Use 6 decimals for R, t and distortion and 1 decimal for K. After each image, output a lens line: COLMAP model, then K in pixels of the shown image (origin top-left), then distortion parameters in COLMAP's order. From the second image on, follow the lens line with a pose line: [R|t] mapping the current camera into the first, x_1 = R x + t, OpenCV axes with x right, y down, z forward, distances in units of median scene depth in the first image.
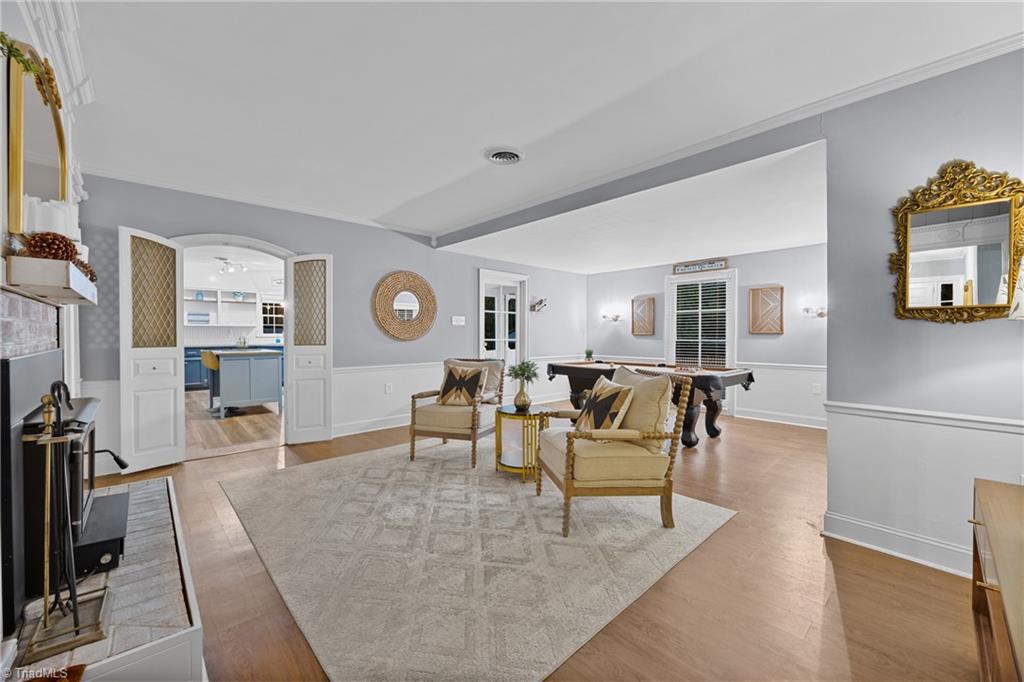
lens RADIAL K [[406.2, 0, 509.9], [0, 406.2, 340.8], [0, 0, 1]] dist [-0.008329, 0.000699]
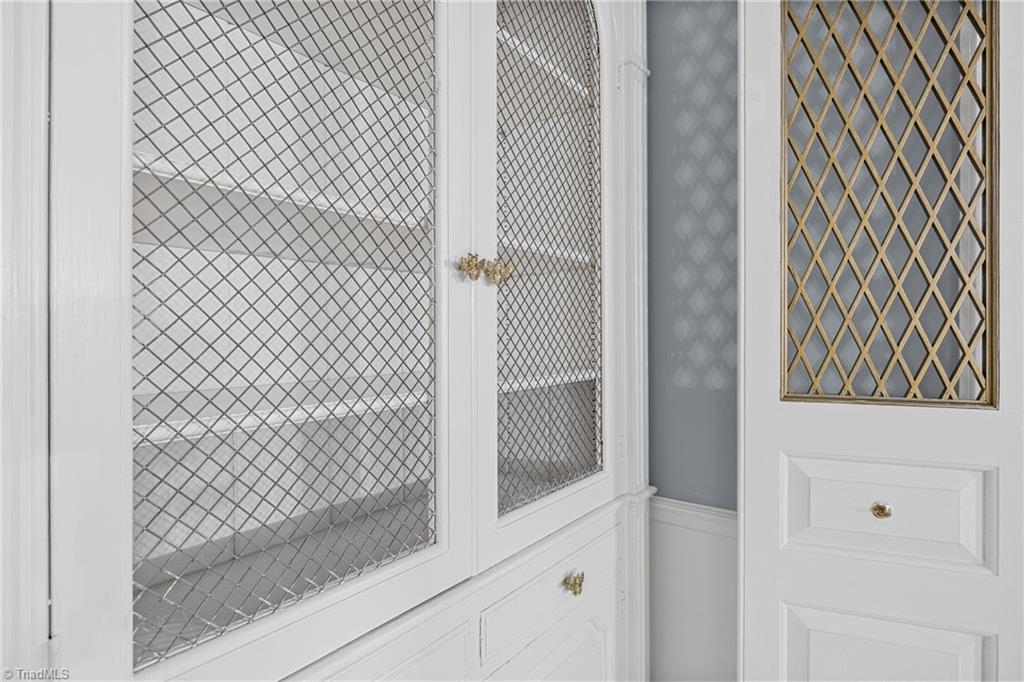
lens RADIAL K [[526.6, 0, 516.0], [0, 526.6, 336.8], [0, 0, 1]] dist [-0.002541, -0.000314]
pose [[0.175808, 0.005350, -0.984410, -0.550233], [-0.012036, 0.999922, 0.003284, -0.012440], [0.984351, 0.011271, 0.175859, 0.649360]]
